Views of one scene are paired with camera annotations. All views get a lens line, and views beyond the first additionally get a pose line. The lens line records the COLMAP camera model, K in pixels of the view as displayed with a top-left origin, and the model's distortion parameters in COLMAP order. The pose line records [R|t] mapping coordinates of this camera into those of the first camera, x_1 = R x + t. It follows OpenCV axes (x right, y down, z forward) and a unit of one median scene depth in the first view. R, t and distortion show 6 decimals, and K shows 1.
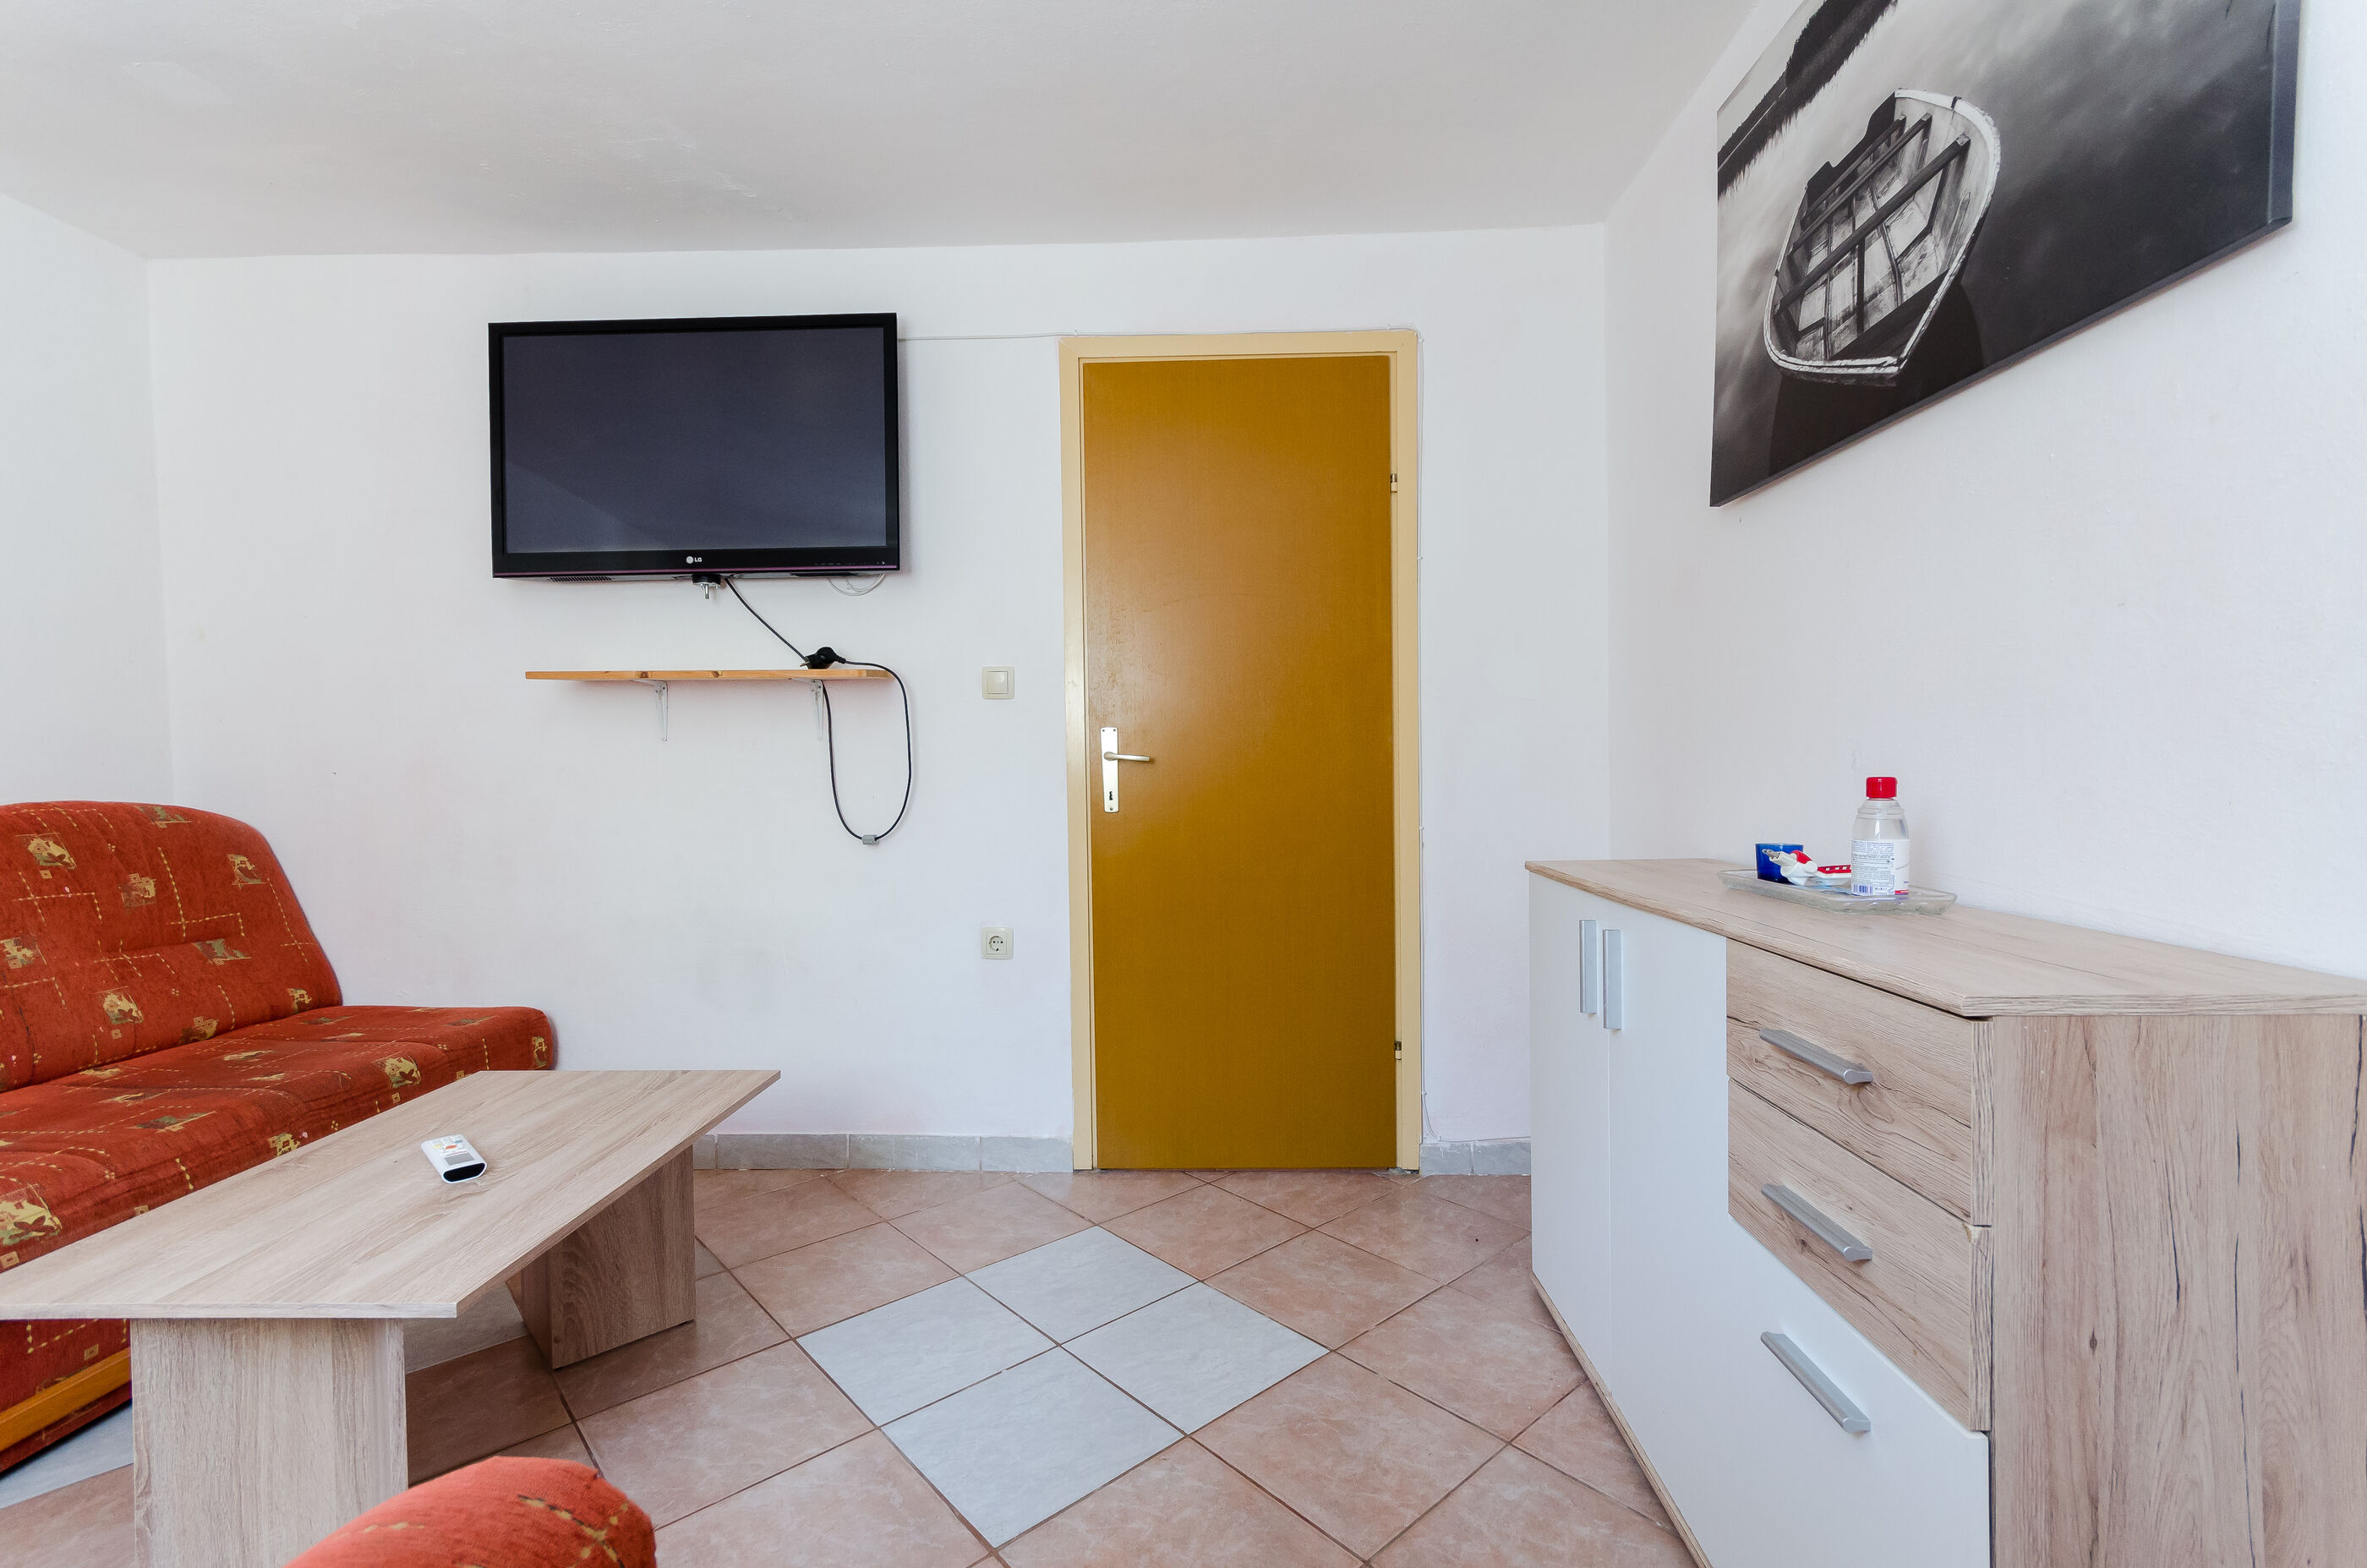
lens RADIAL K [[1039.8, 0, 1170.7], [0, 1039.8, 790.5], [0, 0, 1]] dist [0.003455, 0.002197]
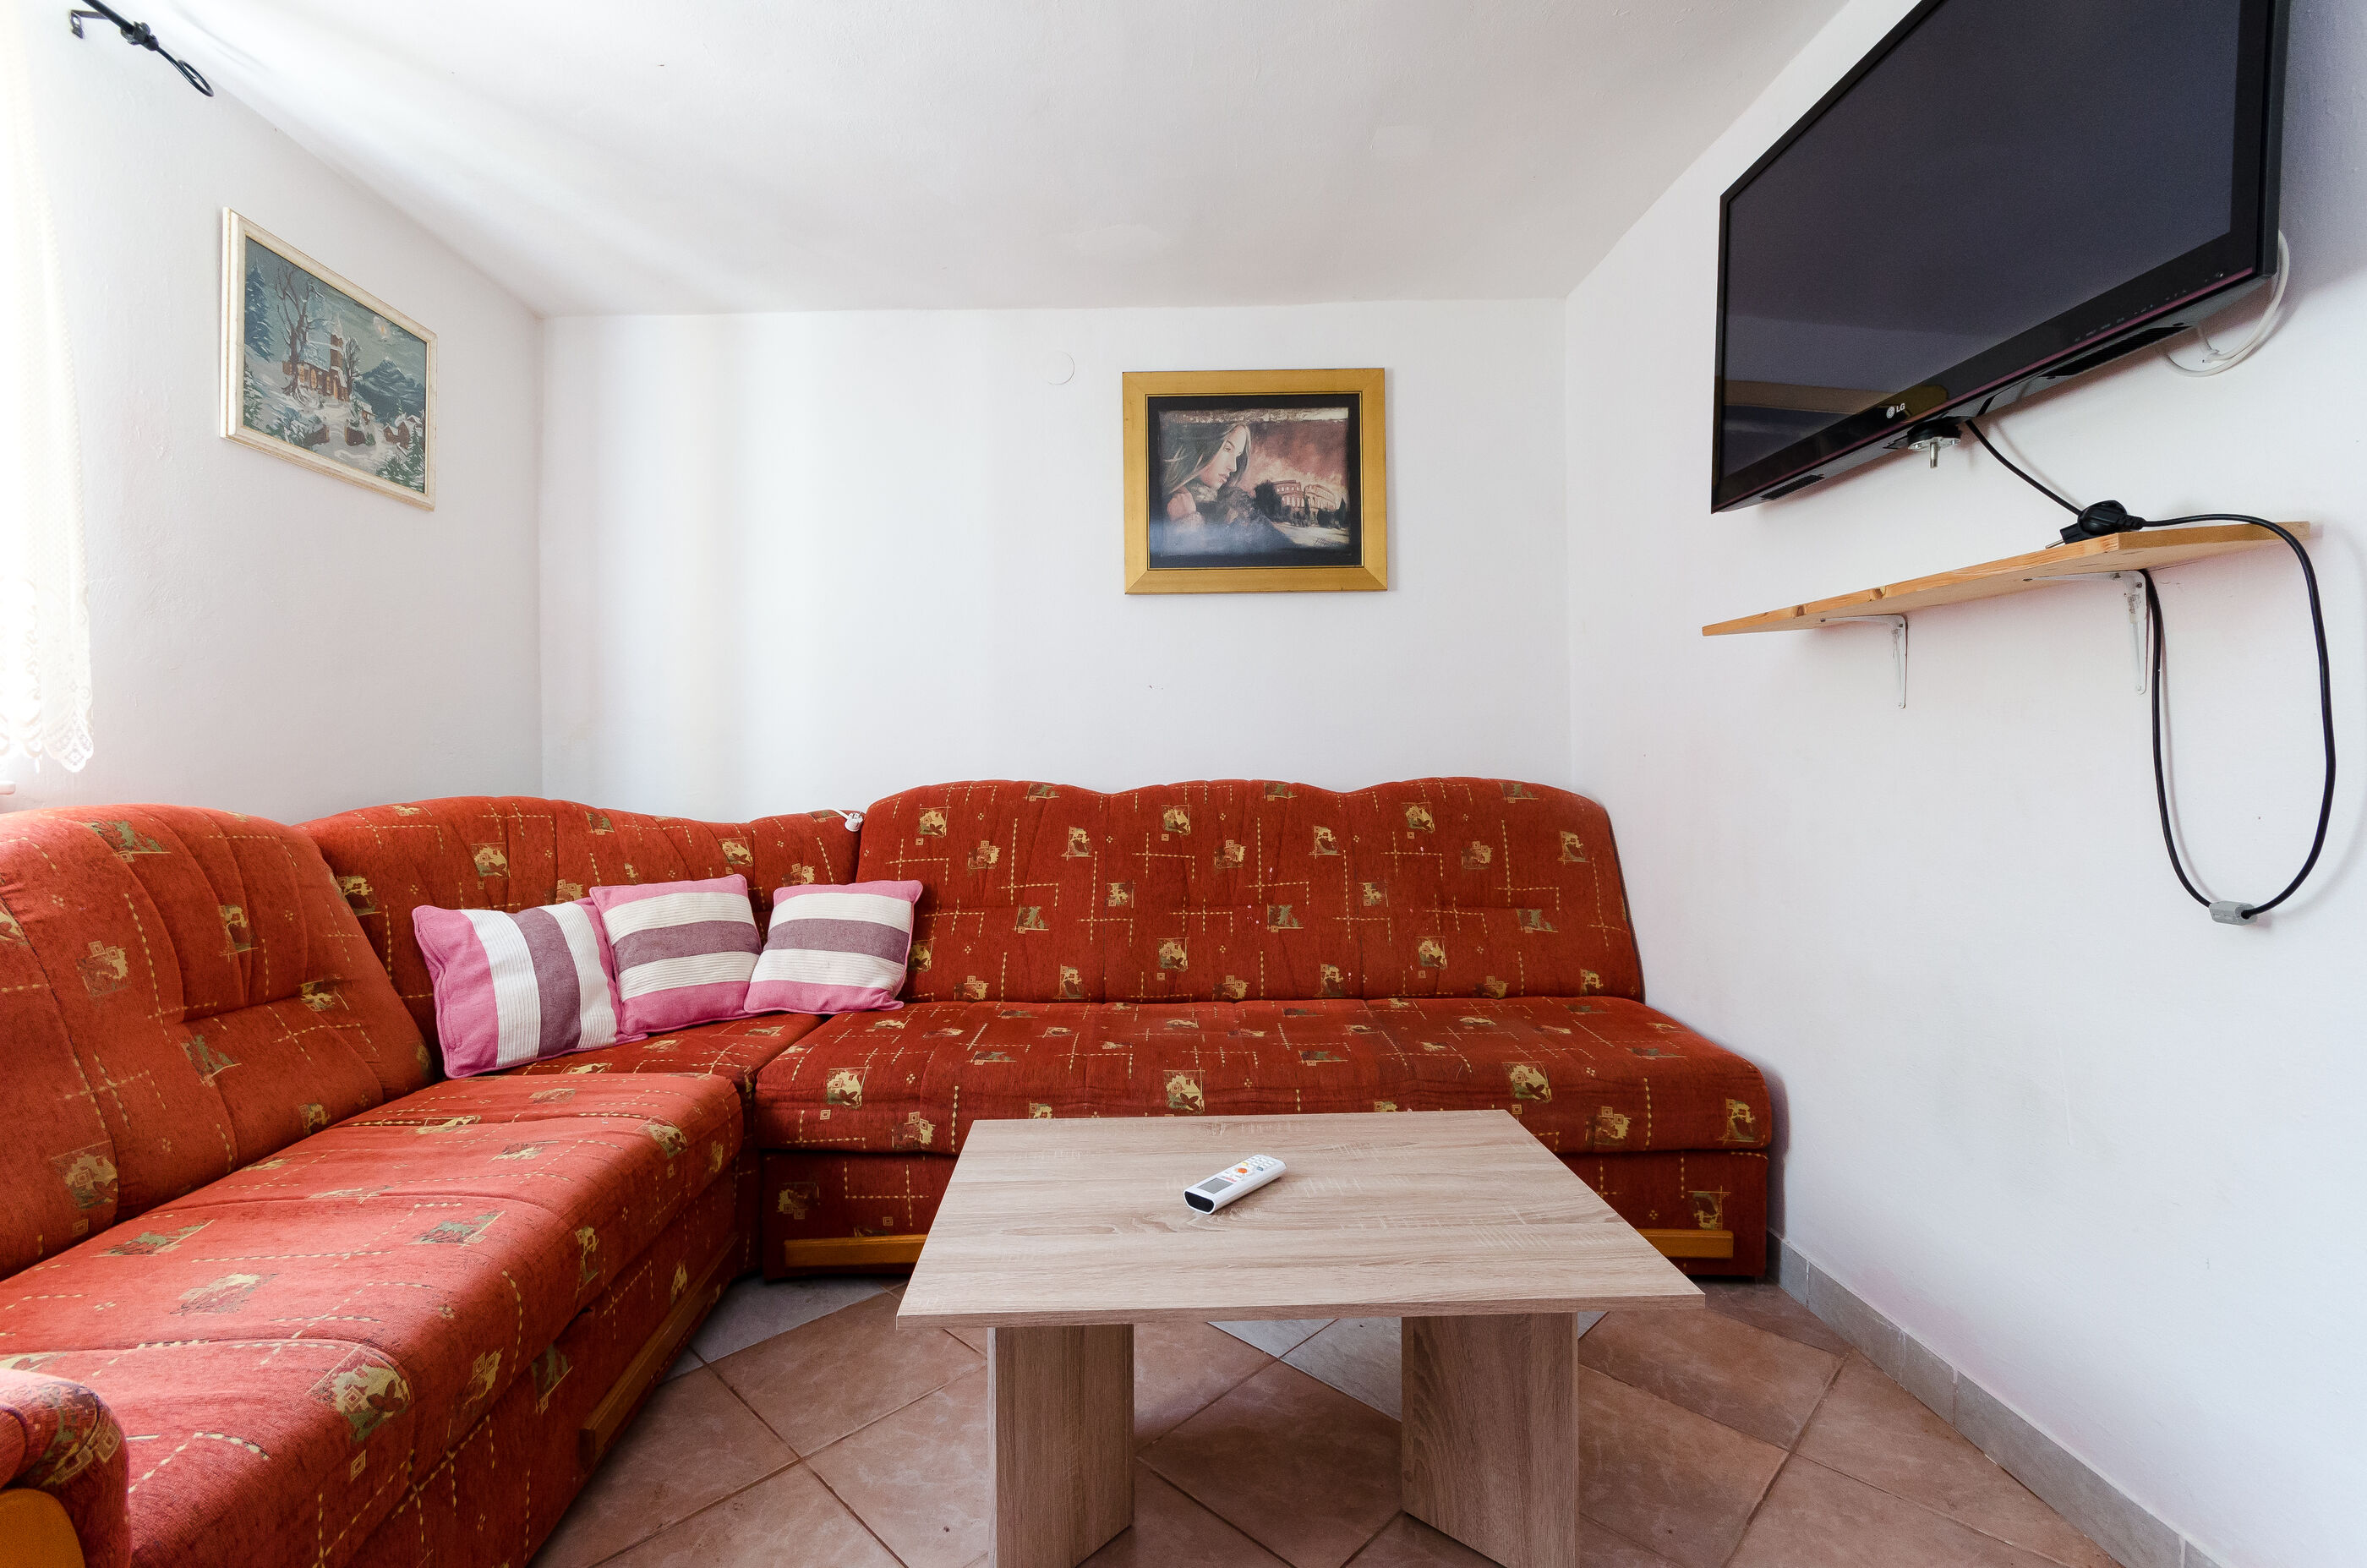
lens RADIAL K [[1039.8, 0, 1158.9], [0, 1039.8, 768.7], [0, 0, 1]] dist [0.003455, 0.002197]
pose [[0.063702, 0.019939, -0.997770, 0.136867], [-0.015717, 0.999696, 0.018974, -0.017370], [0.997845, 0.014473, 0.063996, 0.570117]]
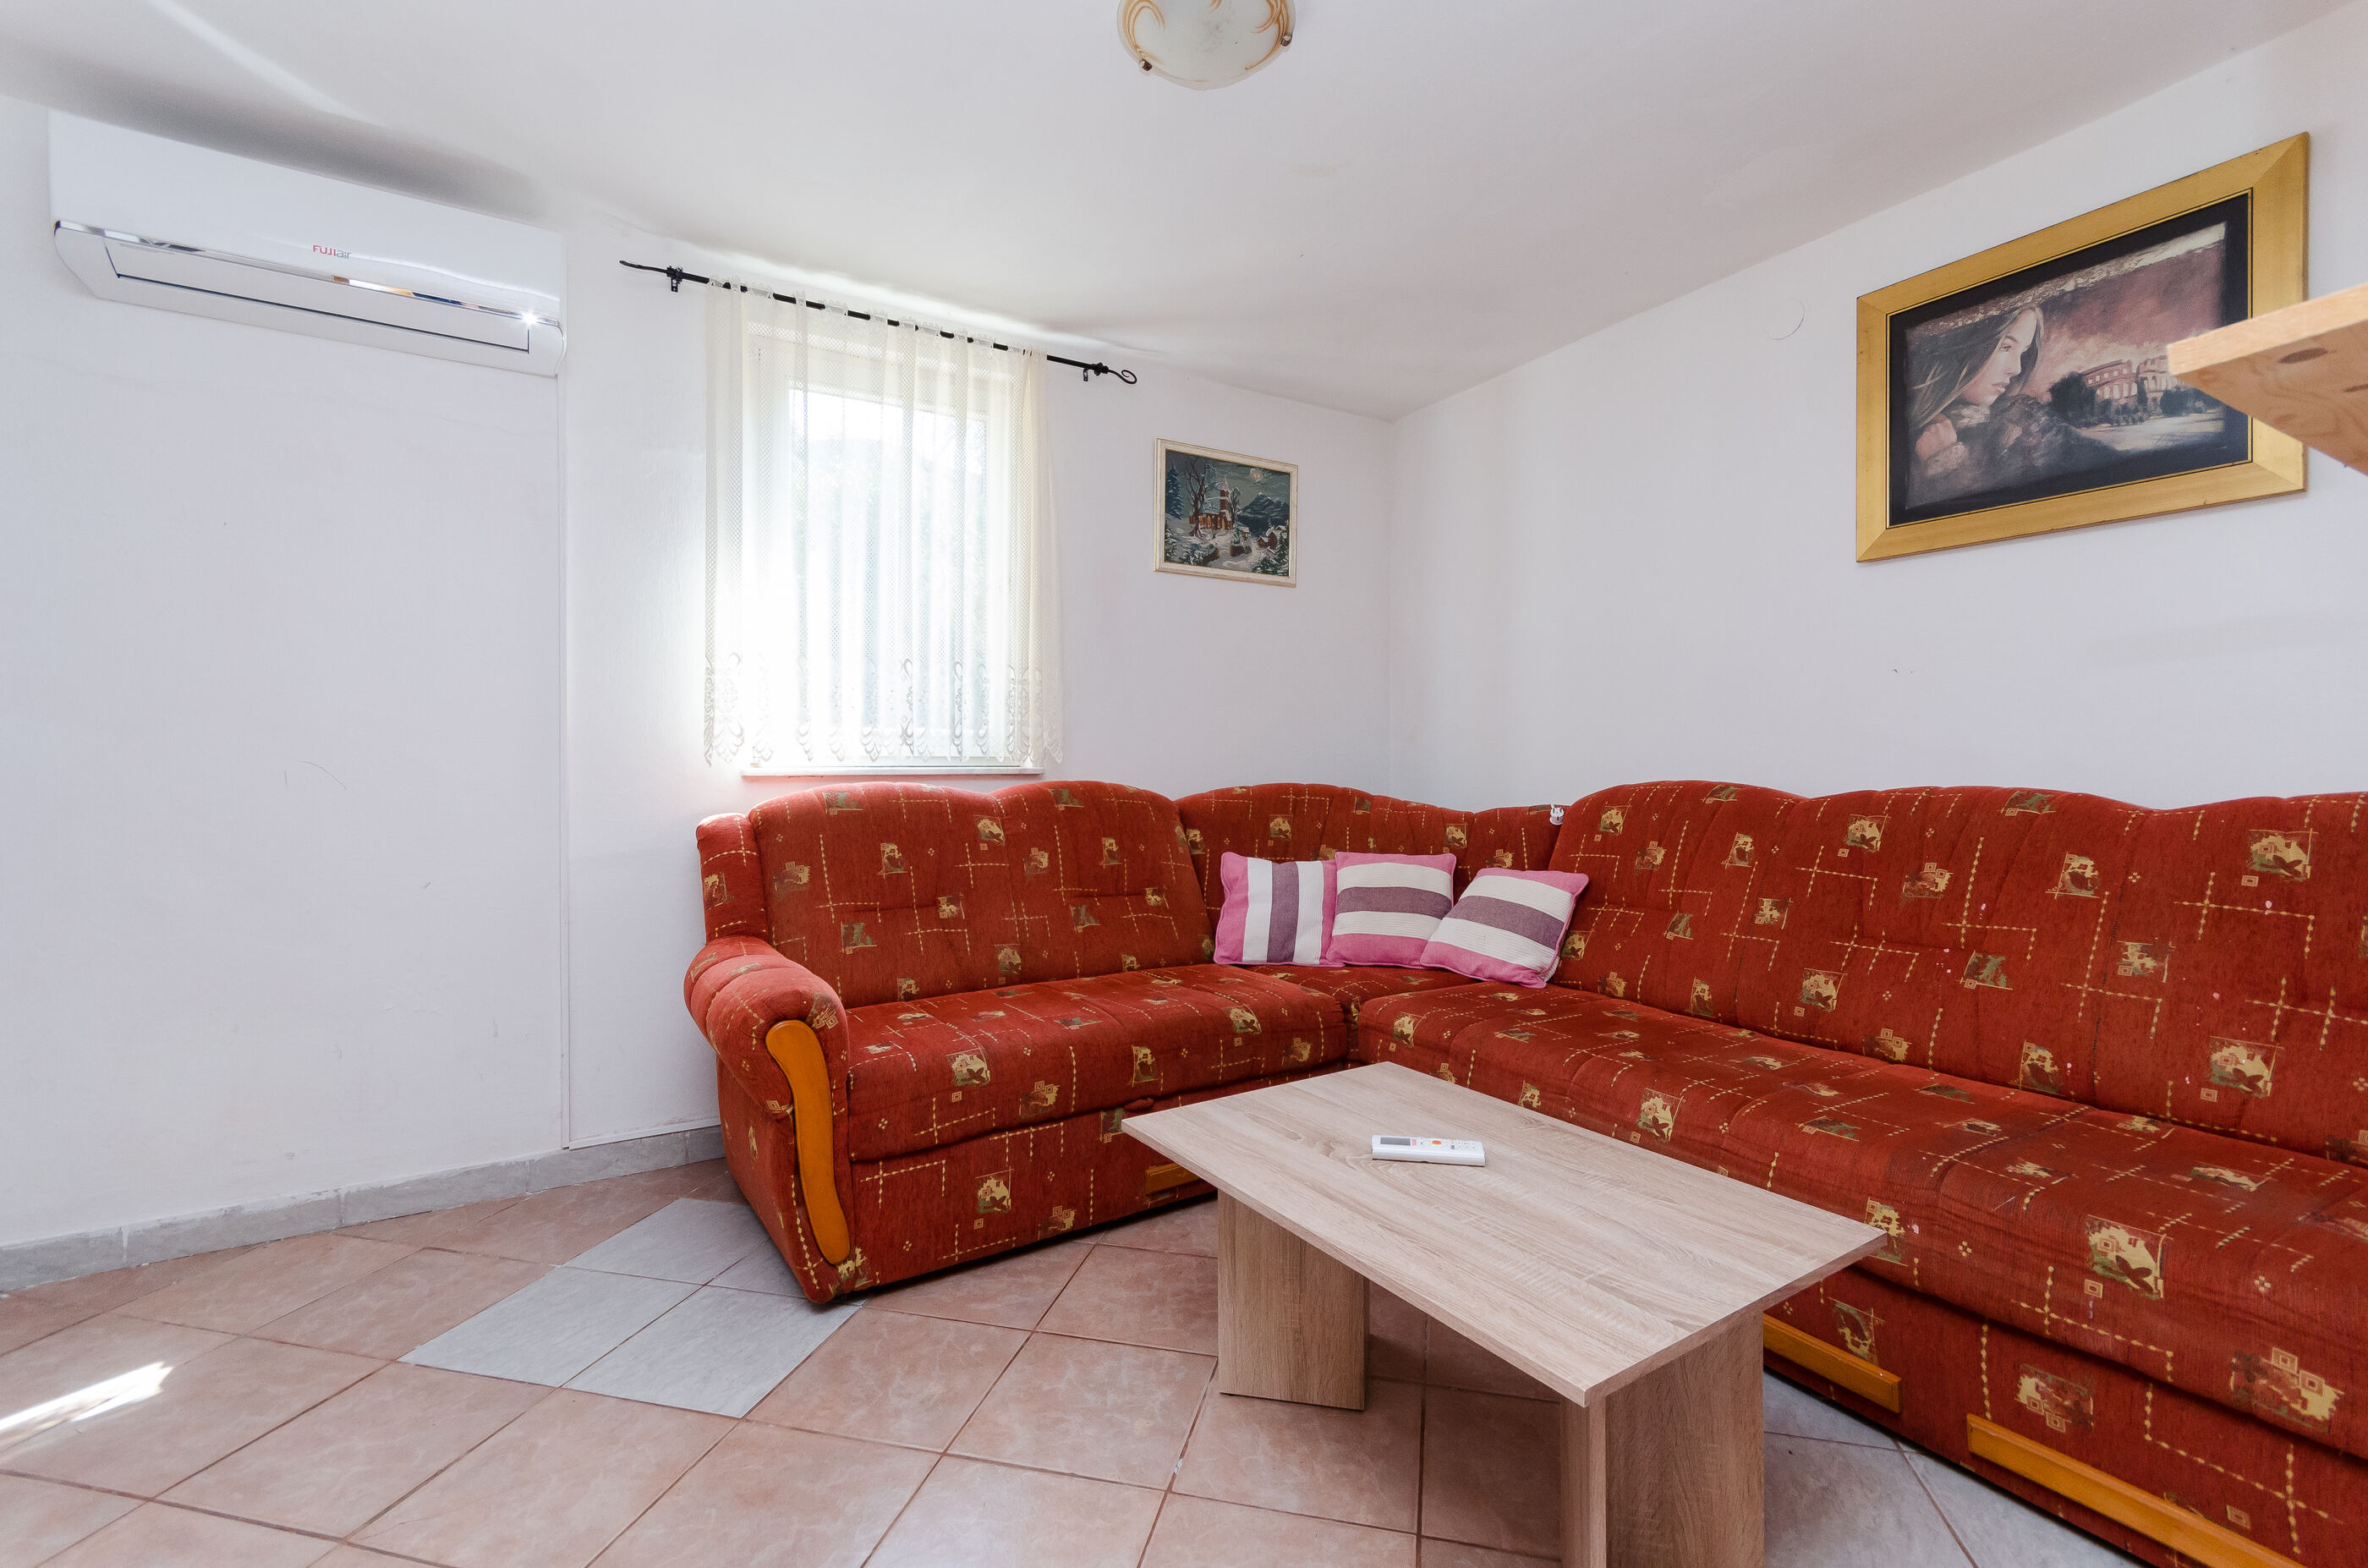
lens RADIAL K [[1040.3, 0, 1198.3], [0, 1040.3, 768.2], [0, 0, 1]] dist [0.003455, 0.002197]
pose [[-0.818632, 0.014763, -0.574128, 0.032171], [-0.002824, 0.999554, 0.029729, -0.024822], [0.574311, 0.025958, -0.818225, 1.095787]]
